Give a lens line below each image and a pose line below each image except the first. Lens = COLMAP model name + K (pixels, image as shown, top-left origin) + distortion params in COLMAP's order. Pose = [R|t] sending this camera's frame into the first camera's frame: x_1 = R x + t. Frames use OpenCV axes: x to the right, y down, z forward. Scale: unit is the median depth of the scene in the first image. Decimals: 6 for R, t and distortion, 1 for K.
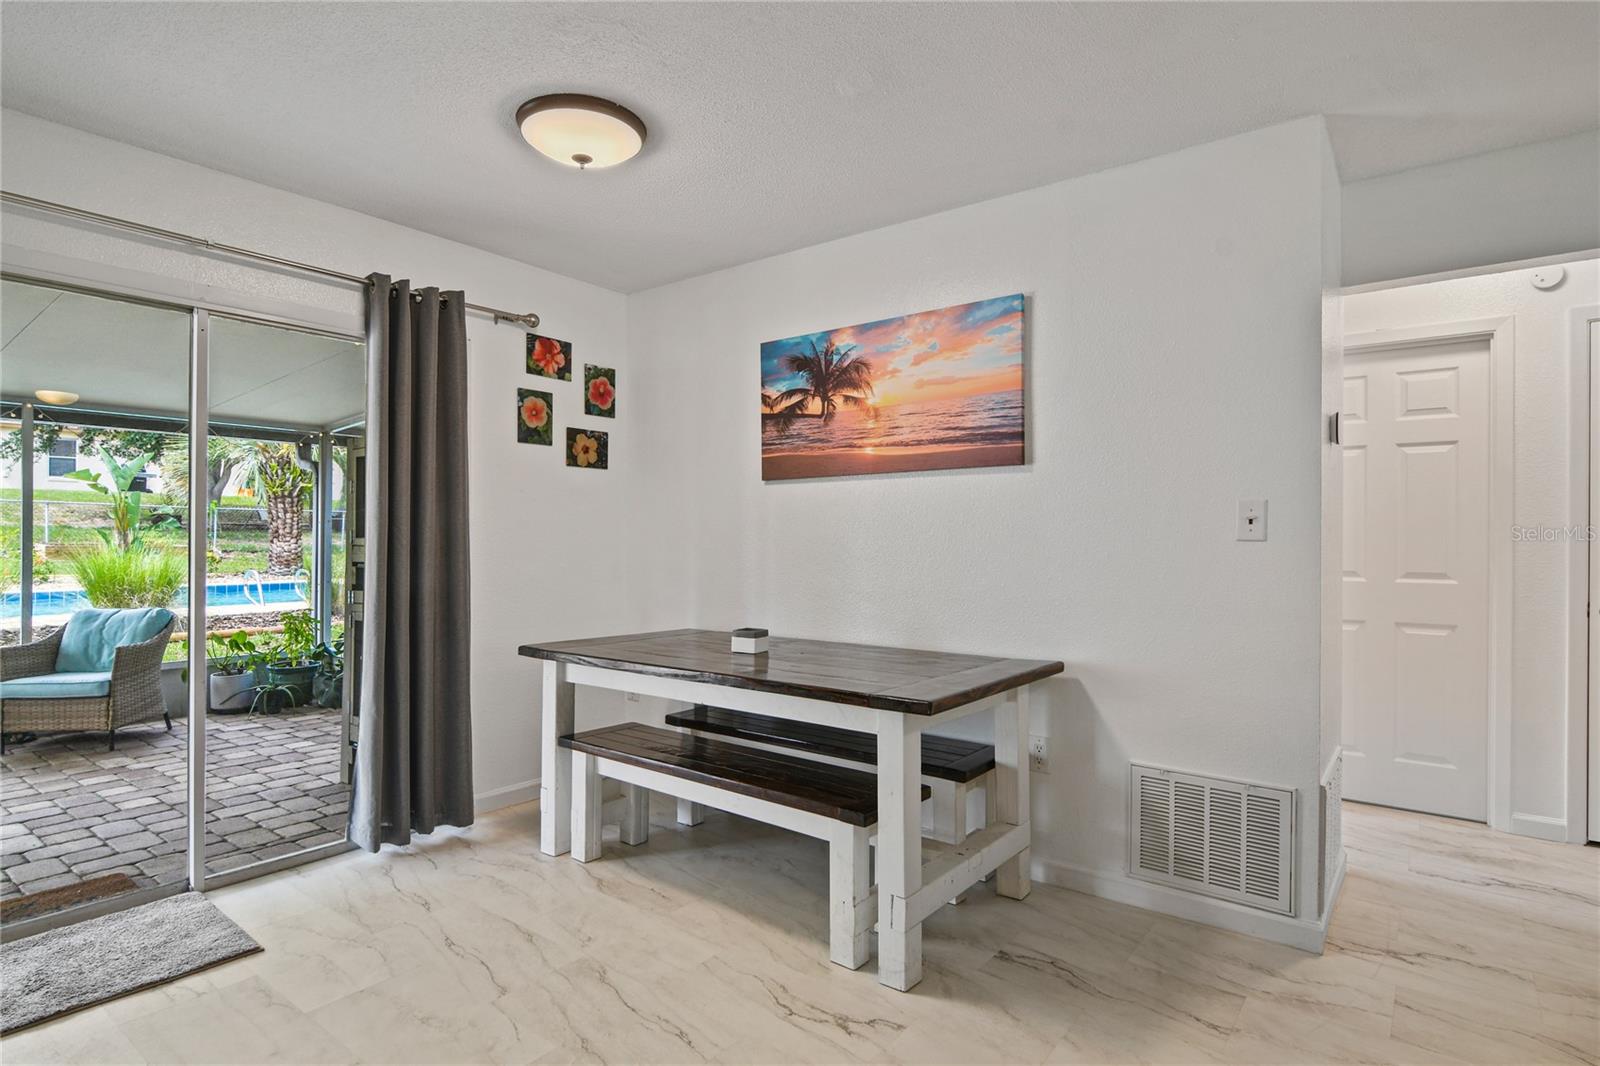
lens RADIAL K [[824.6, 0, 801.2], [0, 824.6, 527.6], [0, 0, 1]] dist [0.007235, 0.000694]
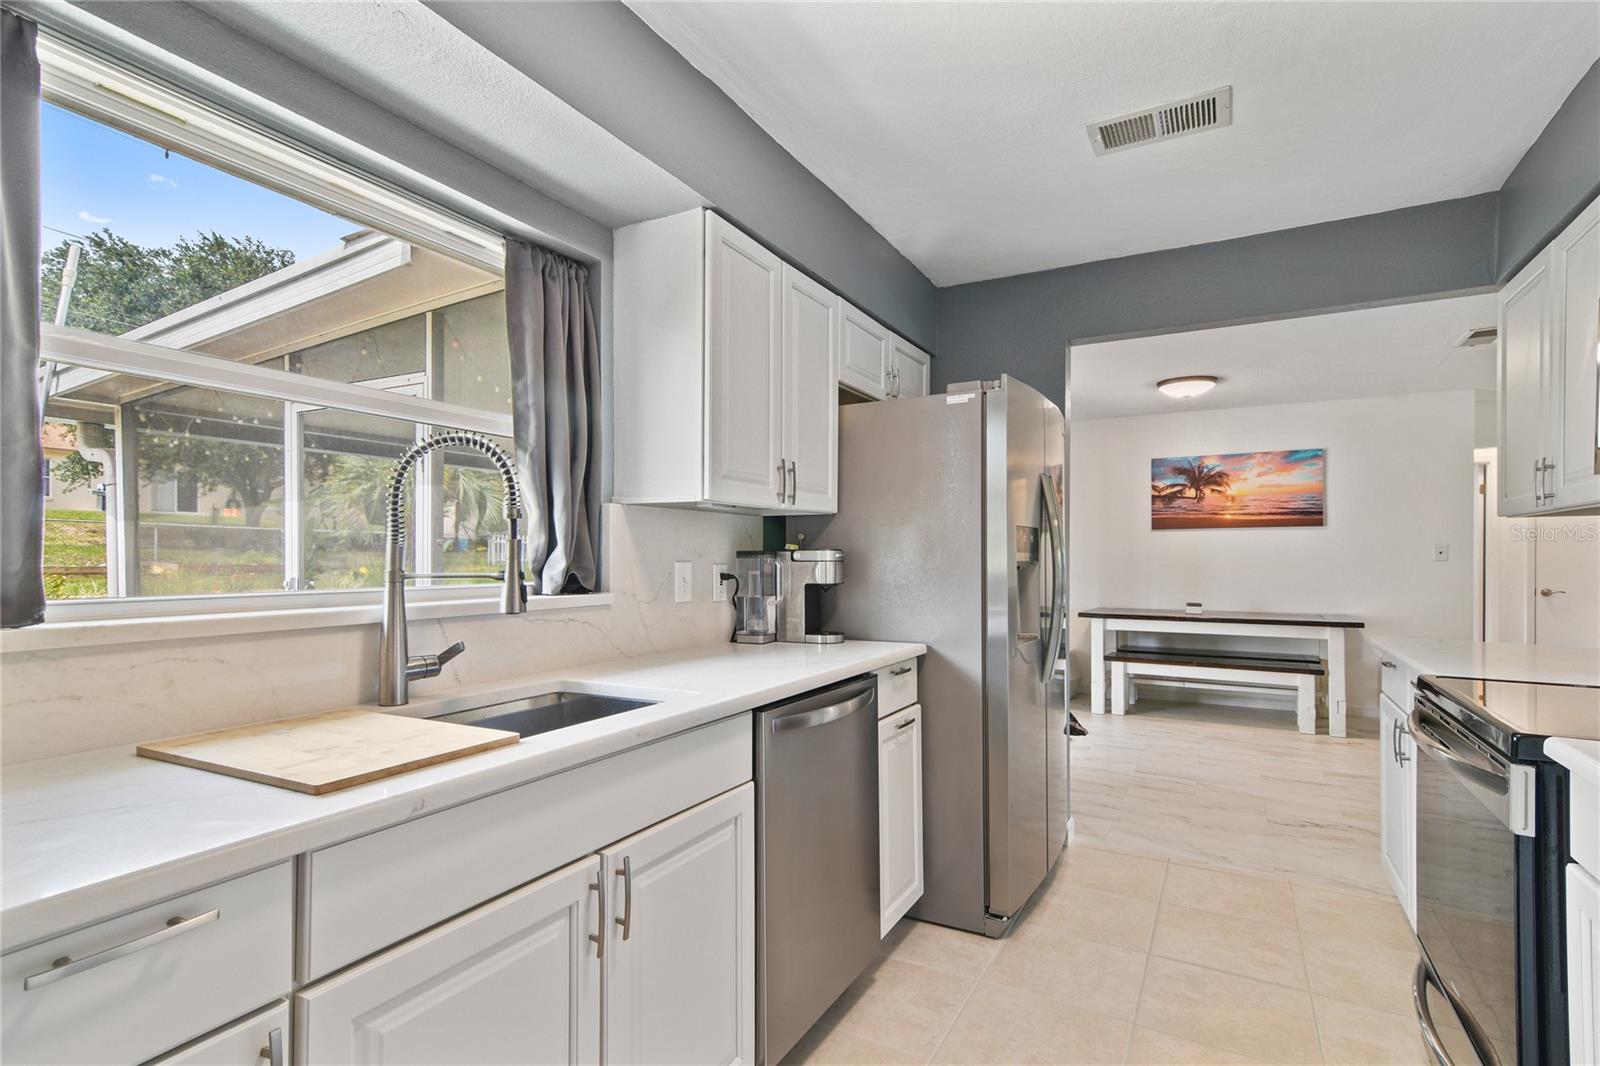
lens RADIAL K [[761.2, 0, 796.5], [0, 761.2, 543.3], [0, 0, 1]] dist [-0.001387, -0.000108]
pose [[0.991517, 0.001120, 0.129975, -1.181516], [-0.000863, 0.999998, -0.002033, -0.021338], [-0.129977, 0.001903, 0.991515, -0.709603]]
